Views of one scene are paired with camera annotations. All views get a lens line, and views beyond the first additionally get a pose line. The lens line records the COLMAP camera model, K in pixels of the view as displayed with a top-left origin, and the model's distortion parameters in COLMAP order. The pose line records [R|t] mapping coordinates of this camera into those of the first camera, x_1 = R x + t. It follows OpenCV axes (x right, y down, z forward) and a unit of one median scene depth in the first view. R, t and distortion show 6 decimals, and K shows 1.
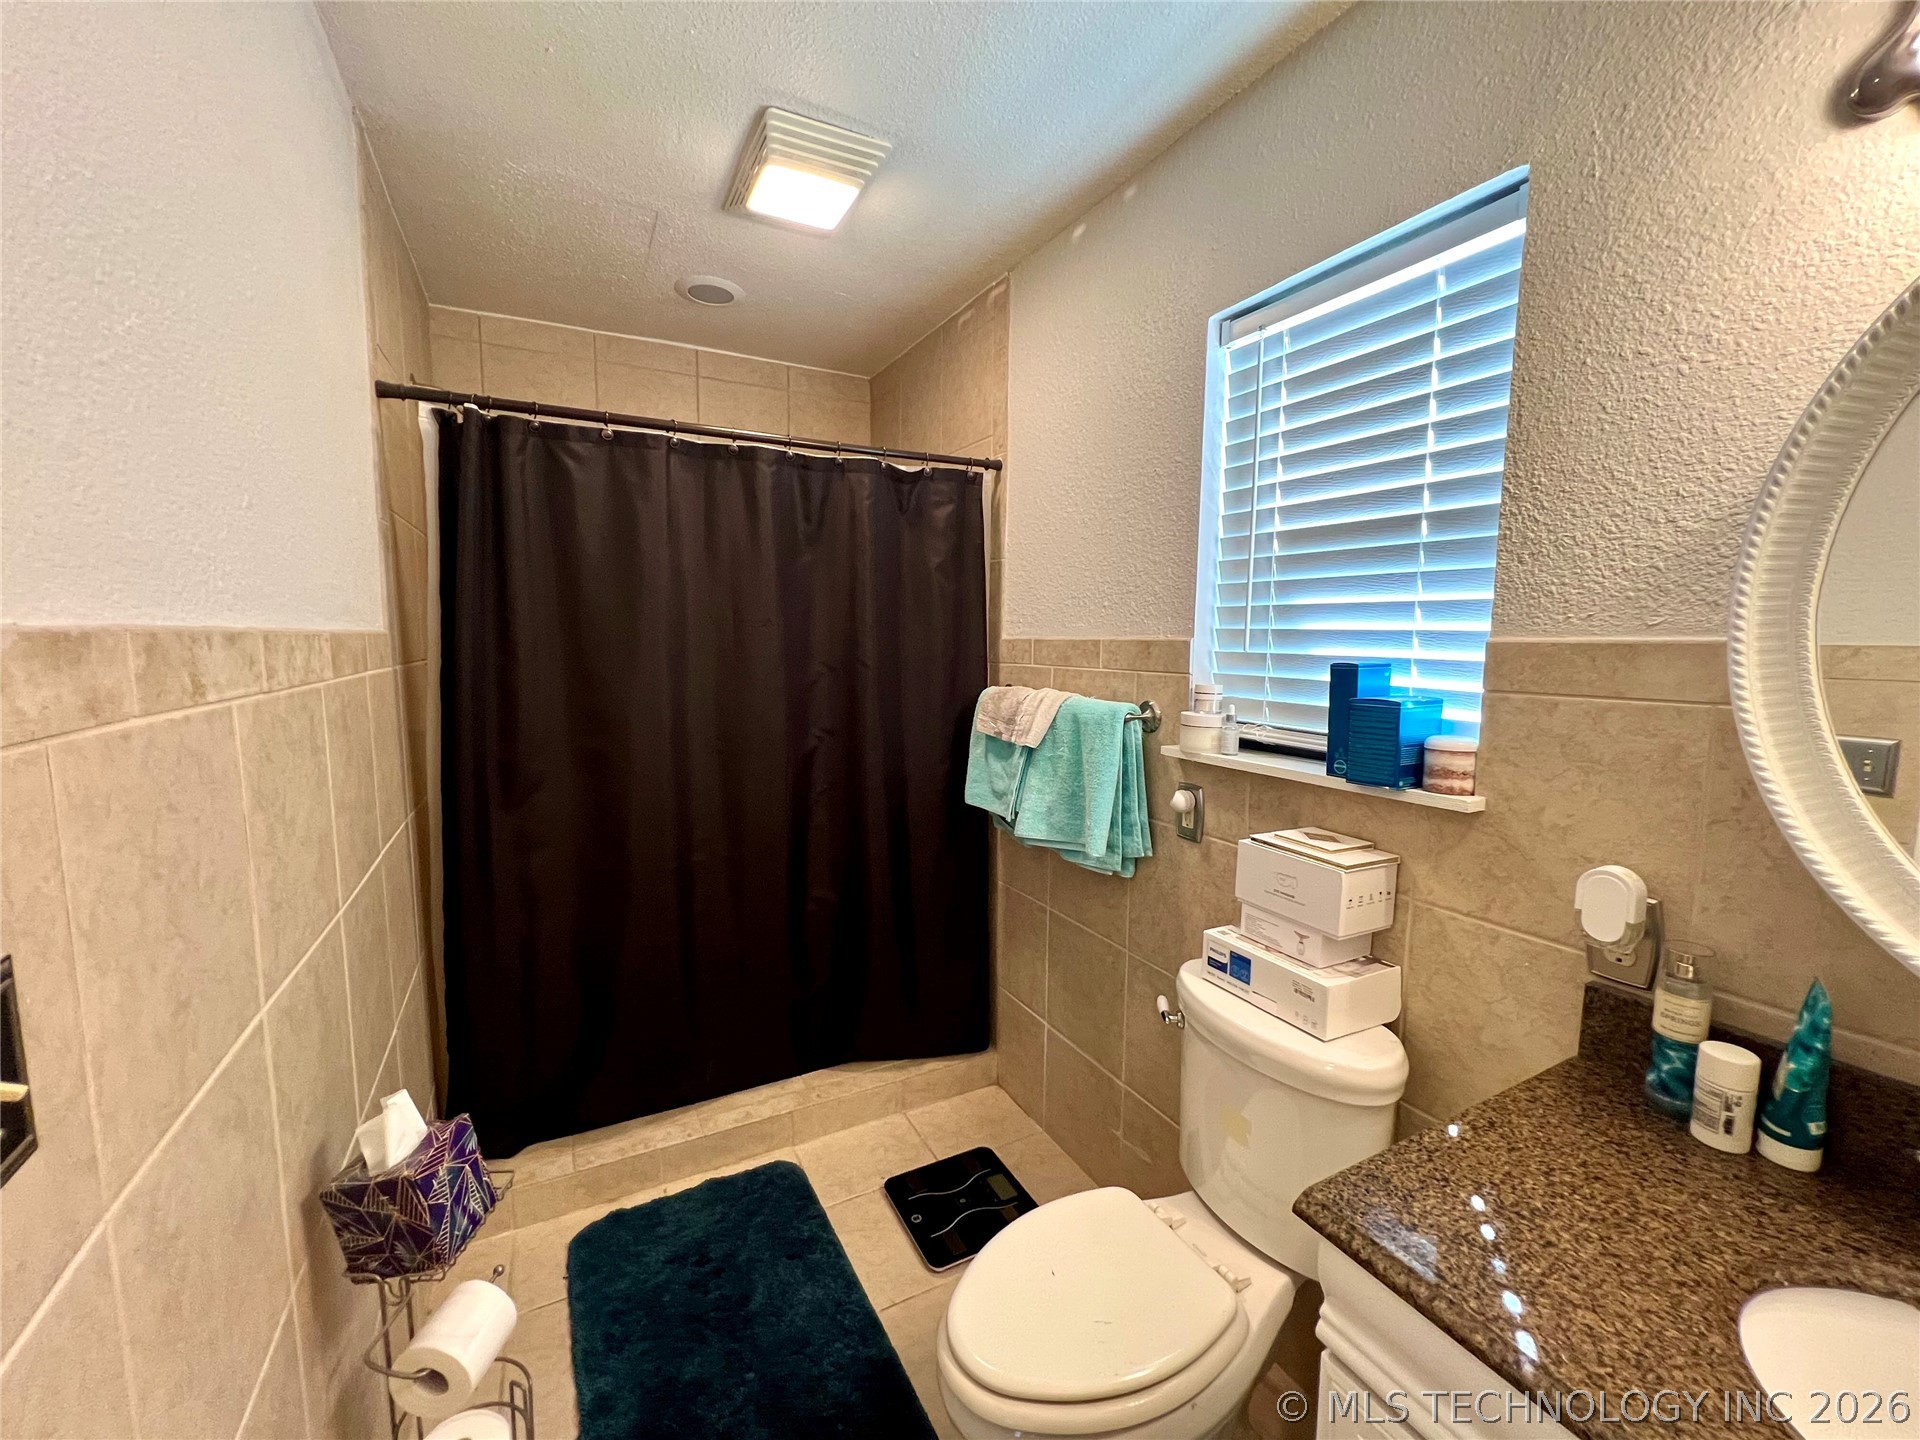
lens RADIAL K [[773.9, 0, 961.3], [0, 773.9, 719.6], [0, 0, 1]] dist [-0.000065, -0.000222]
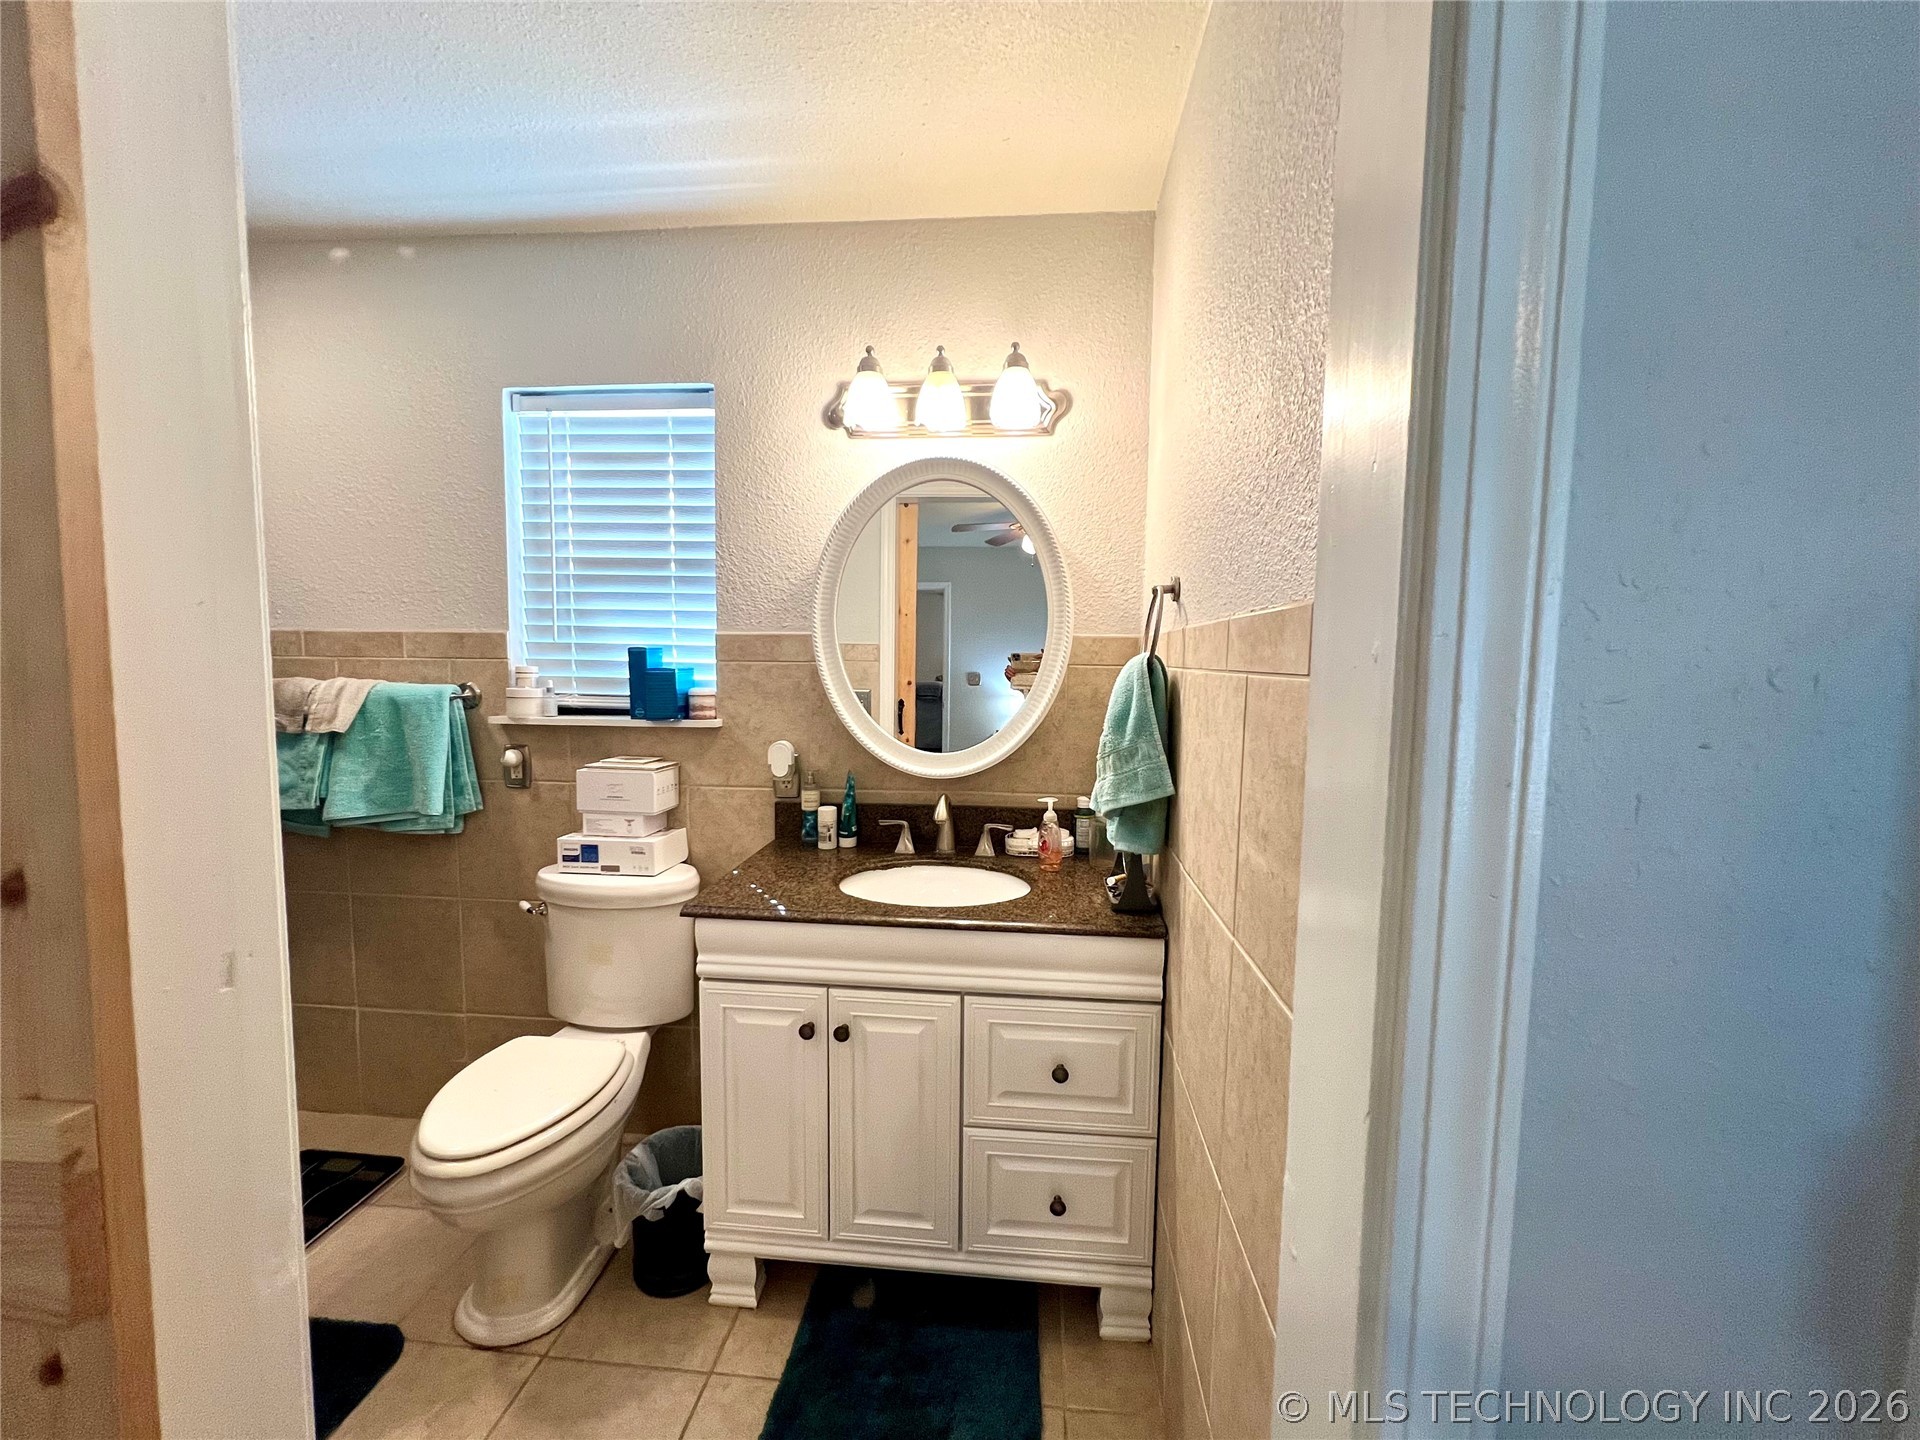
lens RADIAL K [[773.9, 0, 963.0], [0, 773.9, 716.0], [0, 0, 1]] dist [-0.000065, -0.000222]
pose [[0.549144, -0.066850, 0.833050, -0.447285], [0.080872, 0.996368, 0.026645, 0.075691], [-0.831806, 0.052738, 0.552556, -0.407839]]
